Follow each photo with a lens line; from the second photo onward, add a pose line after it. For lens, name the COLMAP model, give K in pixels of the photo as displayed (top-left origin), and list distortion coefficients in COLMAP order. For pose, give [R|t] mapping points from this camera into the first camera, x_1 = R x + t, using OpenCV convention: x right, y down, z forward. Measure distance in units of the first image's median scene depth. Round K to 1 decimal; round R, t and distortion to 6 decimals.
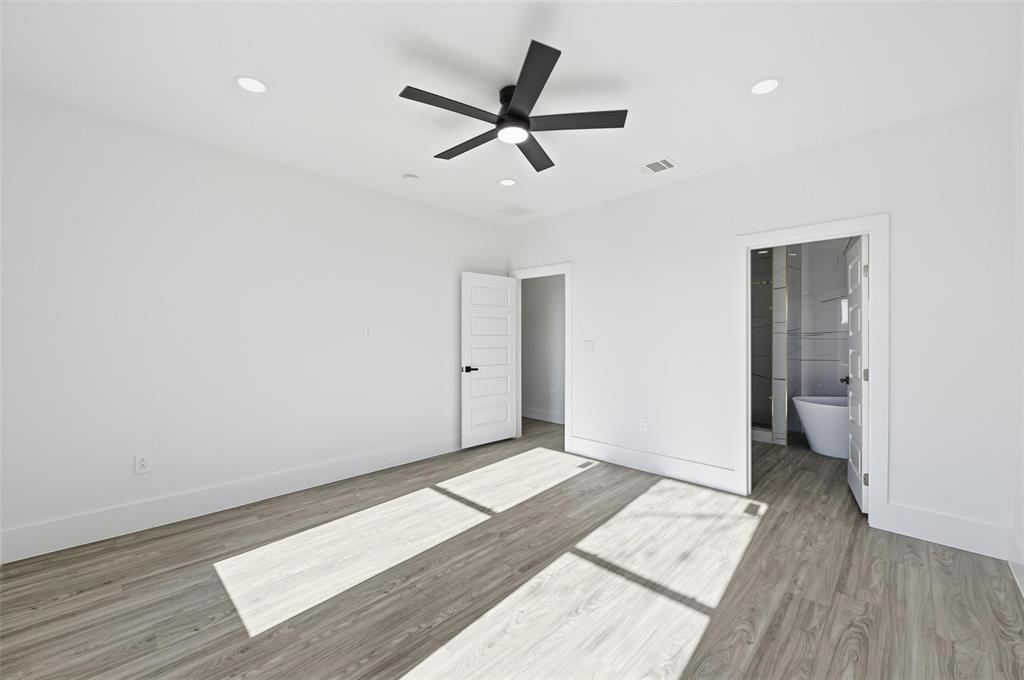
lens RADIAL K [[404.9, 0, 515.4], [0, 404.9, 335.1], [0, 0, 1]] dist [-0.000162, 0.000334]
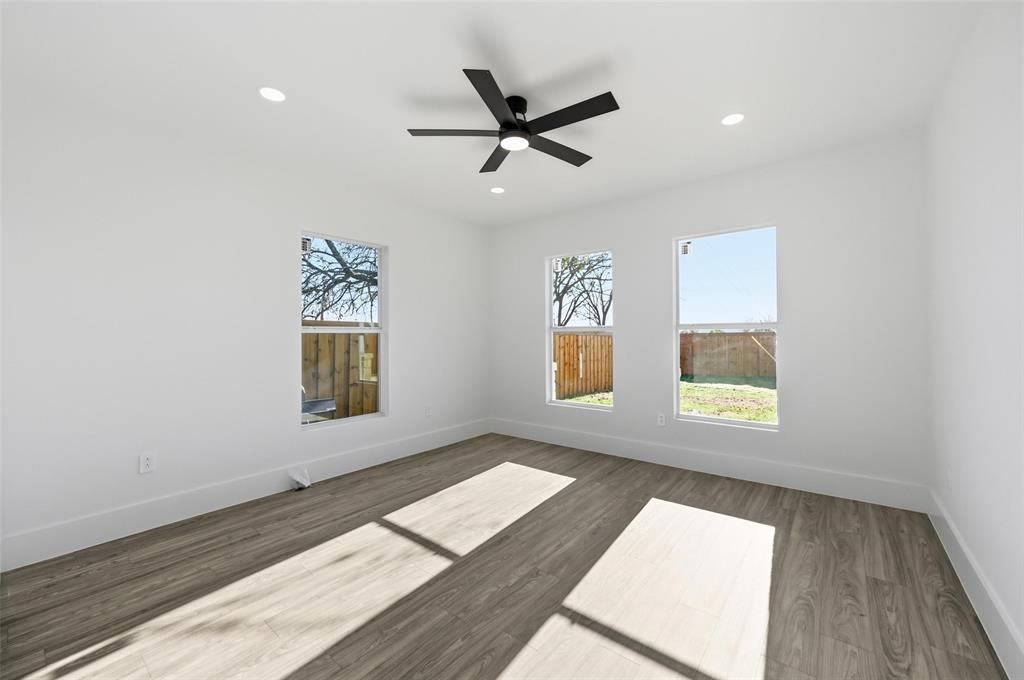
lens RADIAL K [[404.9, 0, 515.4], [0, 404.9, 335.1], [0, 0, 1]] dist [-0.000162, 0.000334]
pose [[-0.995110, 0.008586, -0.098397, 0.096553], [0.008748, 0.999961, -0.001213, 0.010241], [0.098383, -0.002068, -0.995147, 2.017042]]
